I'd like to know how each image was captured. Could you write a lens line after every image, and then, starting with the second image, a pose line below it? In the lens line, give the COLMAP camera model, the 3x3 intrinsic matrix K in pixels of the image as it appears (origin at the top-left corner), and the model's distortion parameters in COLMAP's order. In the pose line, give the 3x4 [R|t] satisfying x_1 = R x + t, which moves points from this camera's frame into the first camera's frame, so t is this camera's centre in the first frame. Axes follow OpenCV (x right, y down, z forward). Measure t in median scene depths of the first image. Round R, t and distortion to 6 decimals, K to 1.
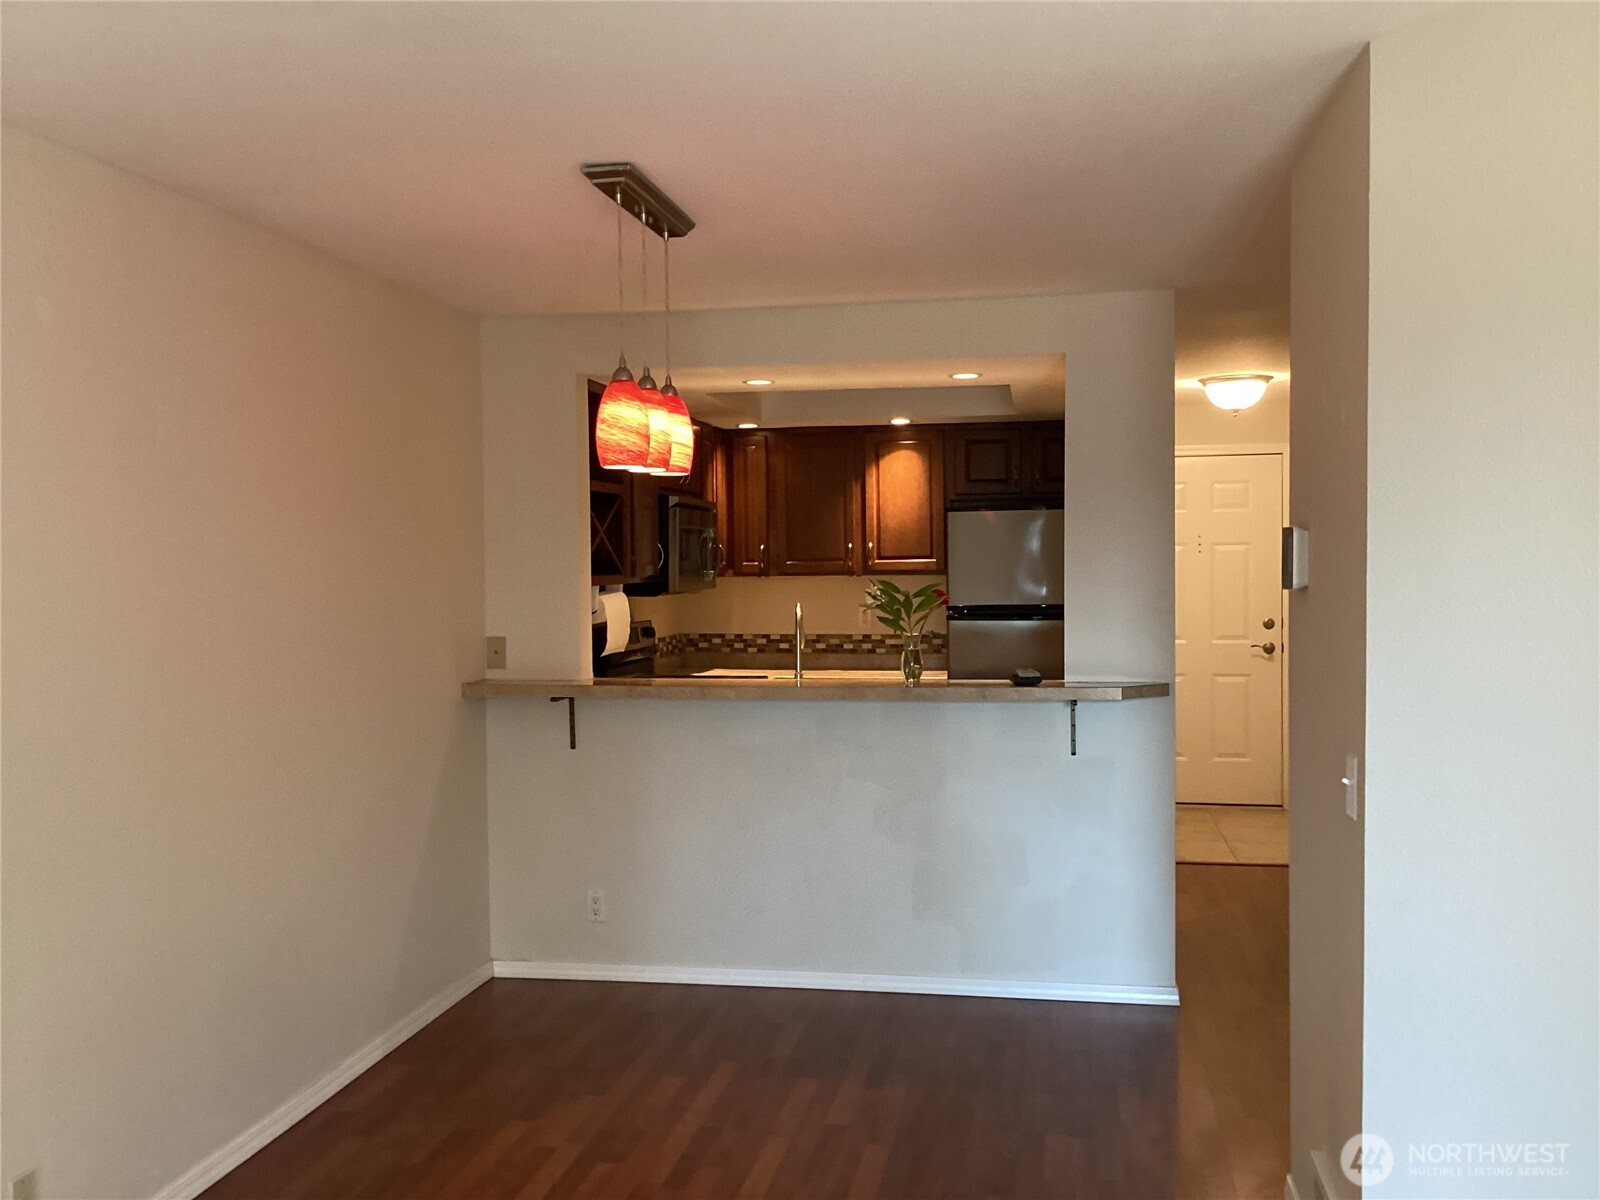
lens RADIAL K [[1458.8, 0, 797.2], [0, 1458.8, 595.0], [0, 0, 1]] dist [0.122476, -0.169474]
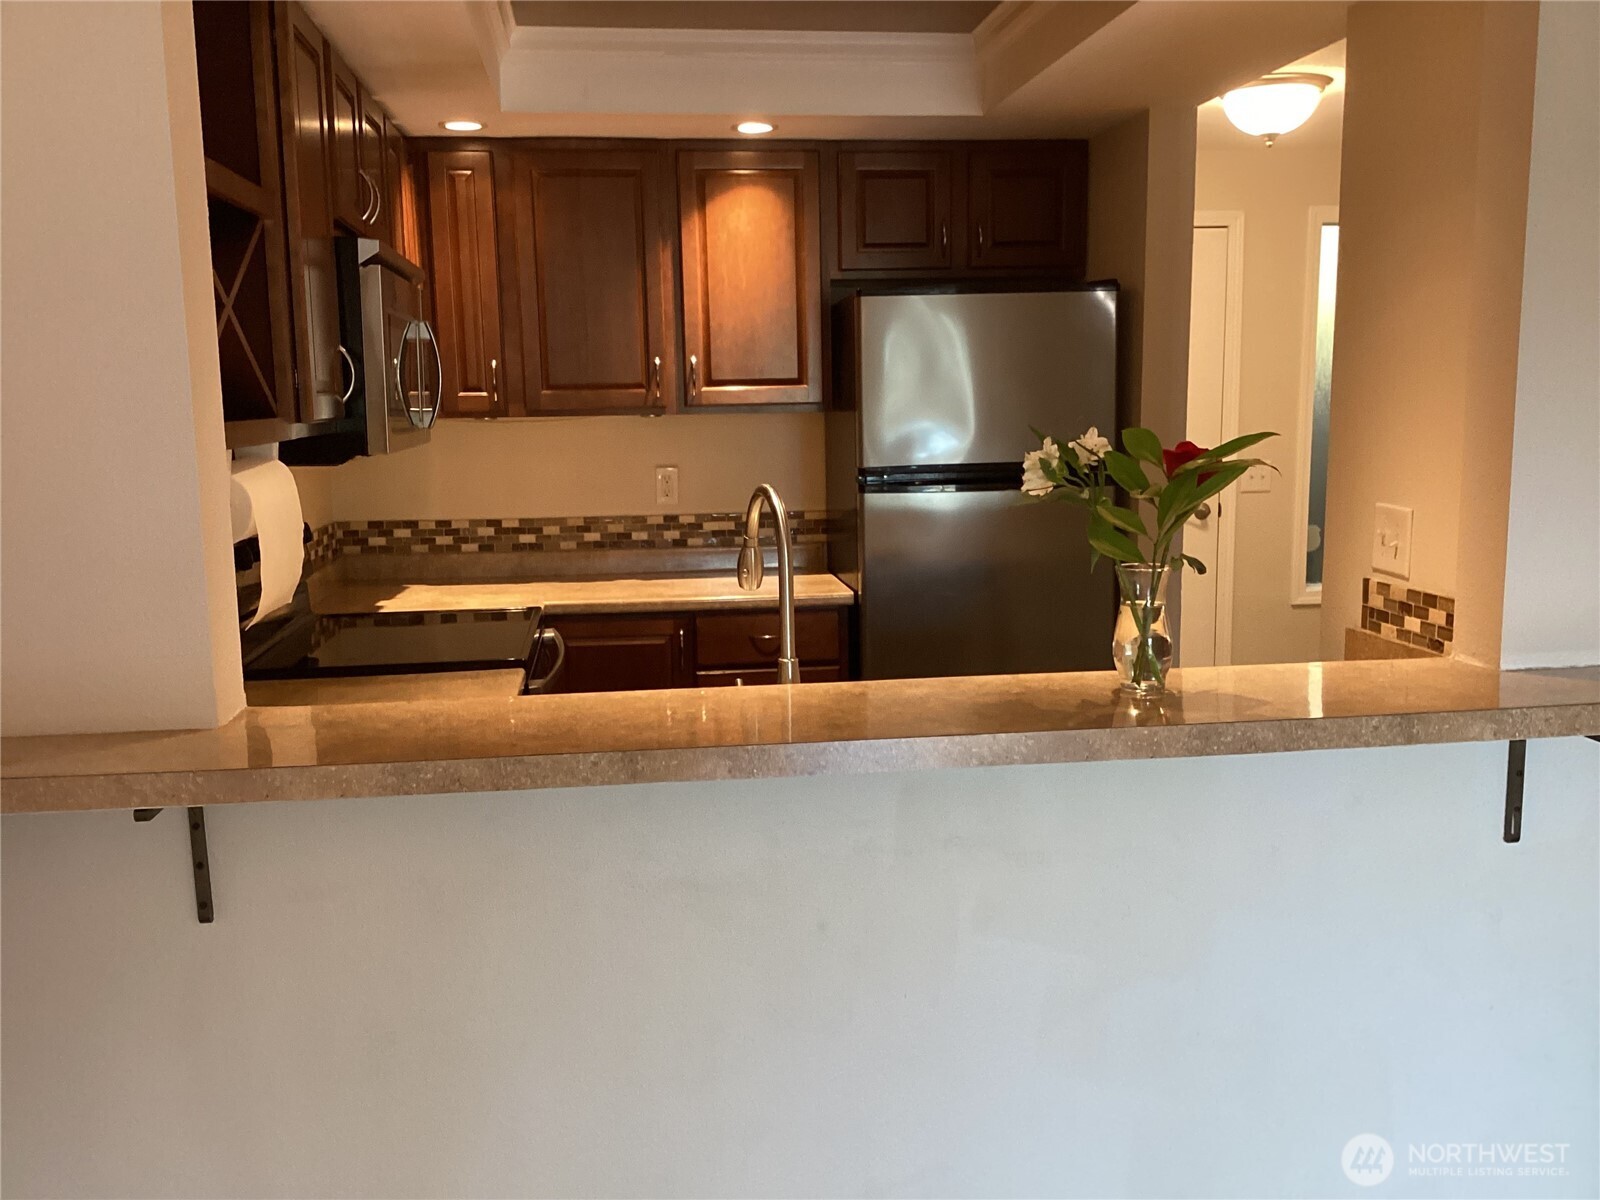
lens RADIAL K [[1458.8, 0, 797.2], [0, 1458.8, 595.0], [0, 0, 1]] dist [0.122476, -0.169474]
pose [[0.954680, -0.048128, 0.293716, -0.081210], [0.015691, 0.993606, 0.111809, -0.006318], [-0.297219, -0.102133, 0.949331, 0.431976]]
